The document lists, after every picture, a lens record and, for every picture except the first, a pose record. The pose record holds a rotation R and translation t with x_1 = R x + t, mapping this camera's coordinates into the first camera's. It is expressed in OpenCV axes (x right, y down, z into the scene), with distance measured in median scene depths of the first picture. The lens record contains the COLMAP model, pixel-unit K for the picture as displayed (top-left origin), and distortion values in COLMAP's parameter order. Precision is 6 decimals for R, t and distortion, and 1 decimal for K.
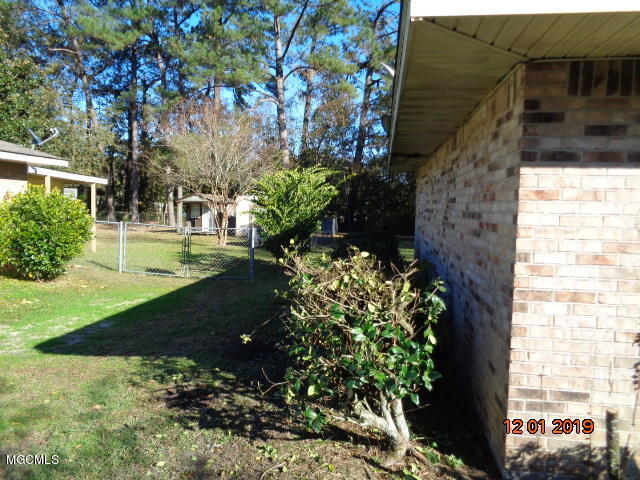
lens RADIAL K [[486.7, 0, 306.0], [0, 486.7, 252.0], [0, 0, 1]] dist [0.007155, -0.000480]
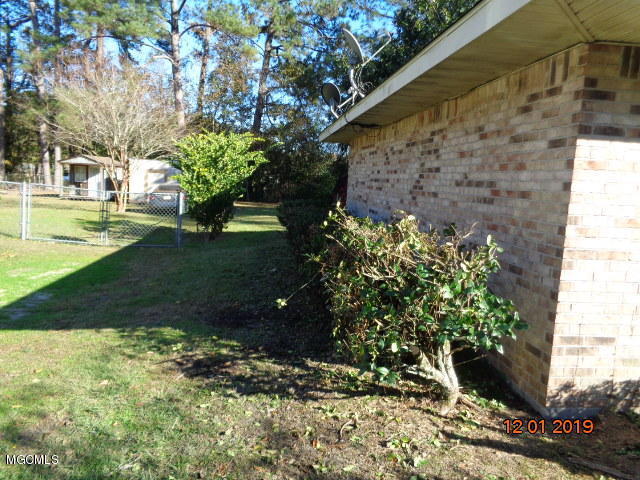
lens RADIAL K [[486.7, 0, 306.0], [0, 486.7, 252.0], [0, 0, 1]] dist [0.007155, -0.000480]
pose [[0.970005, -0.004534, 0.243042, -0.281042], [-0.010415, 0.998133, 0.060187, 0.014347], [-0.242861, -0.060913, 0.968147, 0.038716]]
